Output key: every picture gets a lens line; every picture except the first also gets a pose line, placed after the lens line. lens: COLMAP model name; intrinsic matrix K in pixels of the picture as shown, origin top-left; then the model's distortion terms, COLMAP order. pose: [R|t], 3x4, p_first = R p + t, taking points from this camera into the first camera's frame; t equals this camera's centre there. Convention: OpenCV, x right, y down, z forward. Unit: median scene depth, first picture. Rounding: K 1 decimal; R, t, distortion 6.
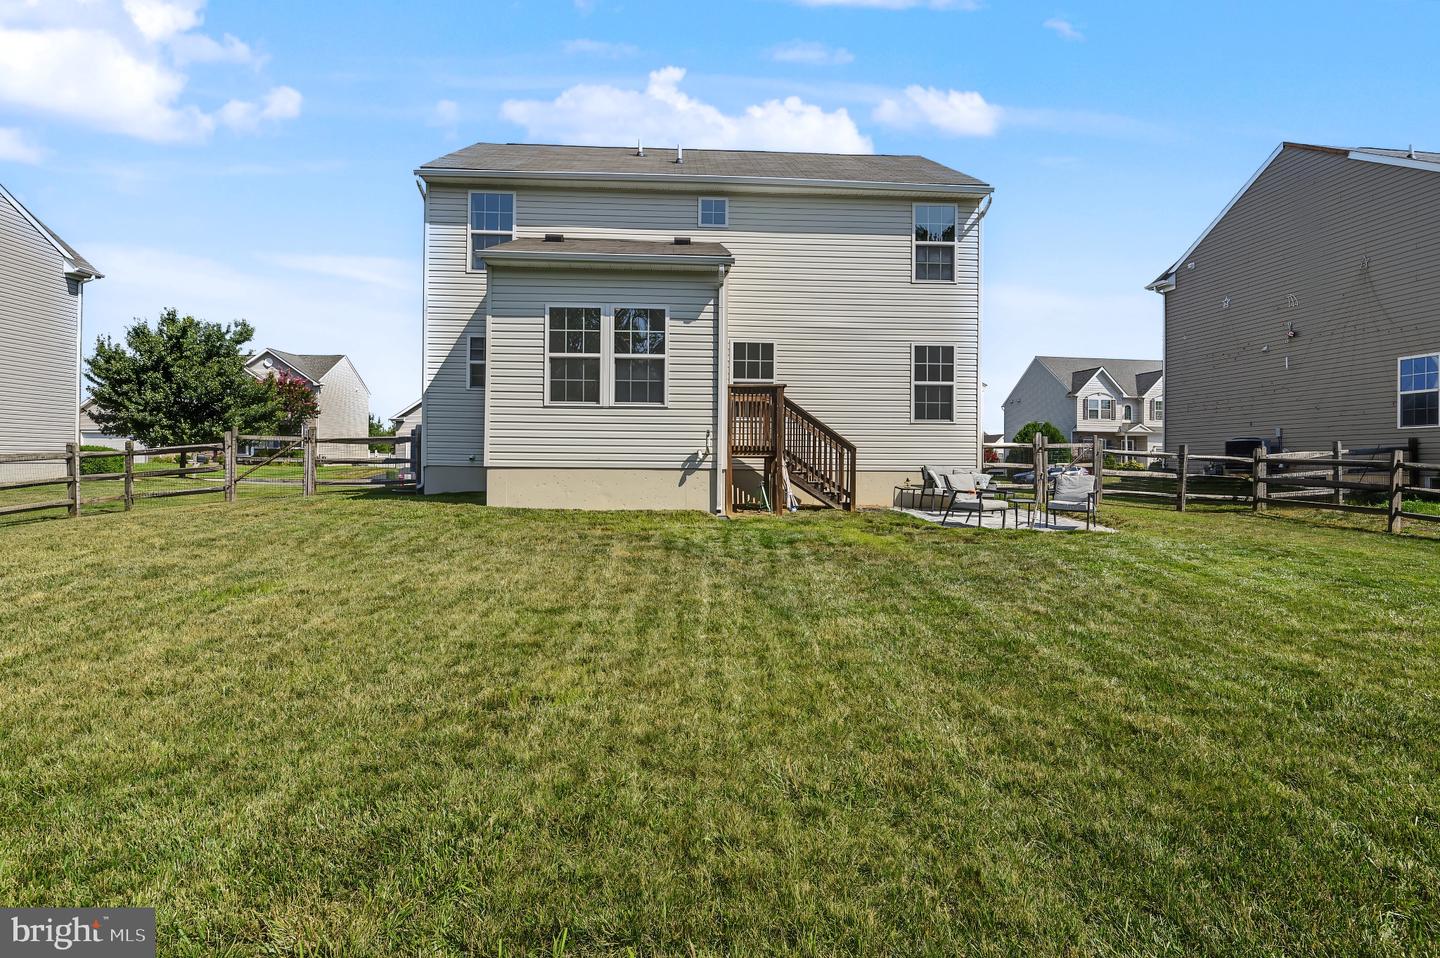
lens RADIAL K [[813.2, 0, 720.0], [0, 813.2, 479.0], [0, 0, 1]] dist [-0.015506, -0.000170]
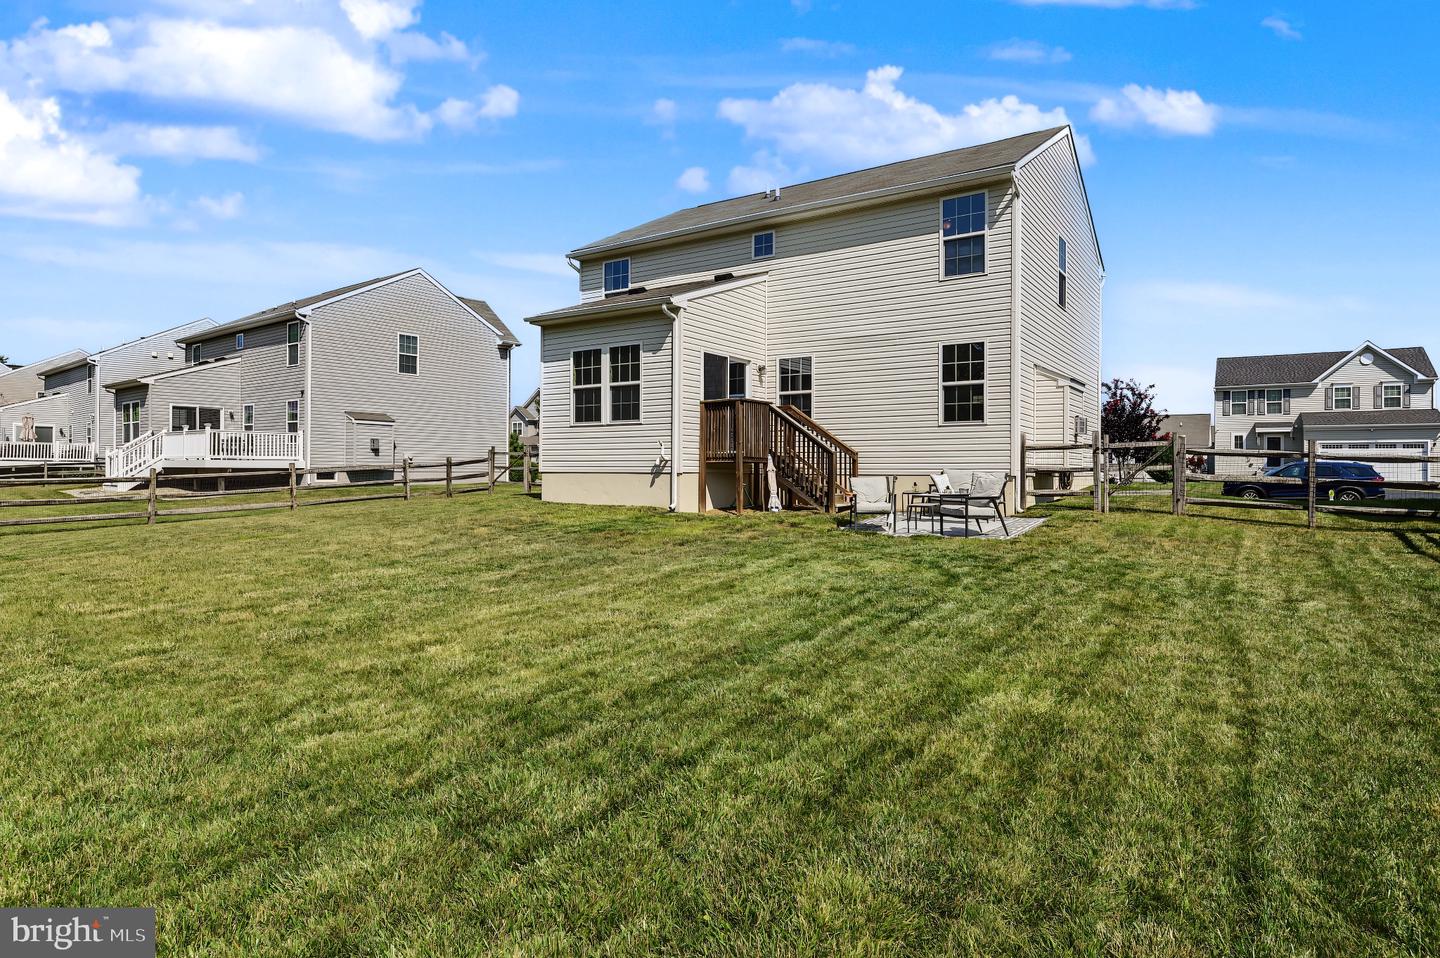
lens RADIAL K [[812.9, 0, 720.0], [0, 812.9, 479.0], [0, 0, 1]] dist [0.002675, 0.000056]
pose [[0.793357, 0.000680, -0.608756, 0.778113], [-0.007969, 0.999925, -0.009269, 0.007252], [0.608704, 0.012204, 0.793303, 0.091856]]
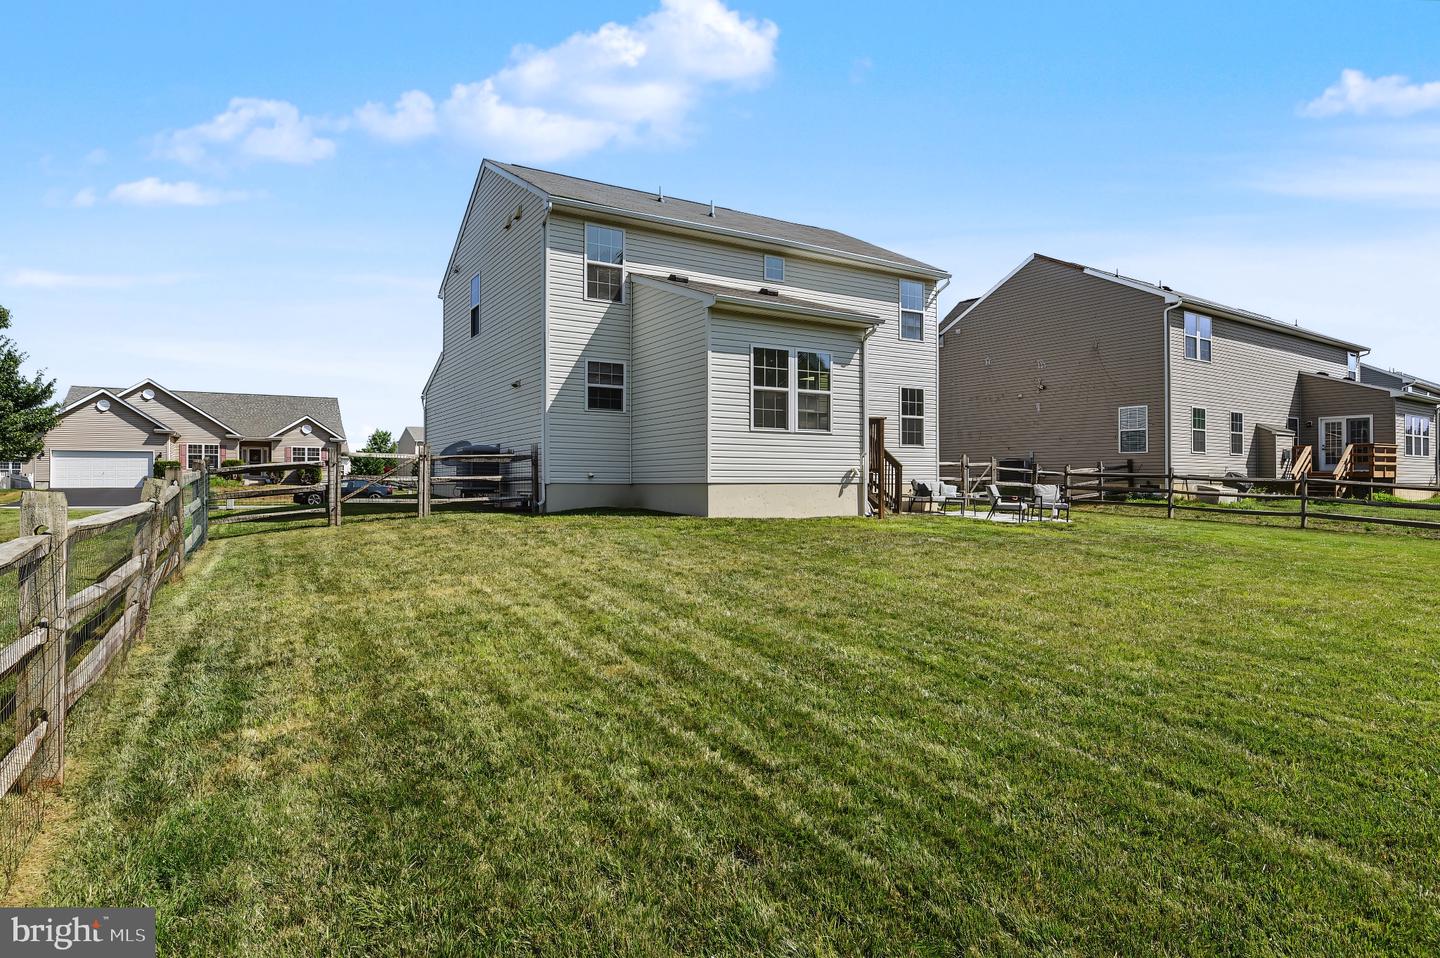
lens RADIAL K [[812.9, 0, 720.0], [0, 812.9, 479.0], [0, 0, 1]] dist [0.002675, 0.000056]
pose [[0.881140, -0.007174, 0.472800, -0.799951], [0.016318, 0.999751, -0.015241, -0.002860], [-0.472573, 0.021144, 0.881038, -0.013016]]
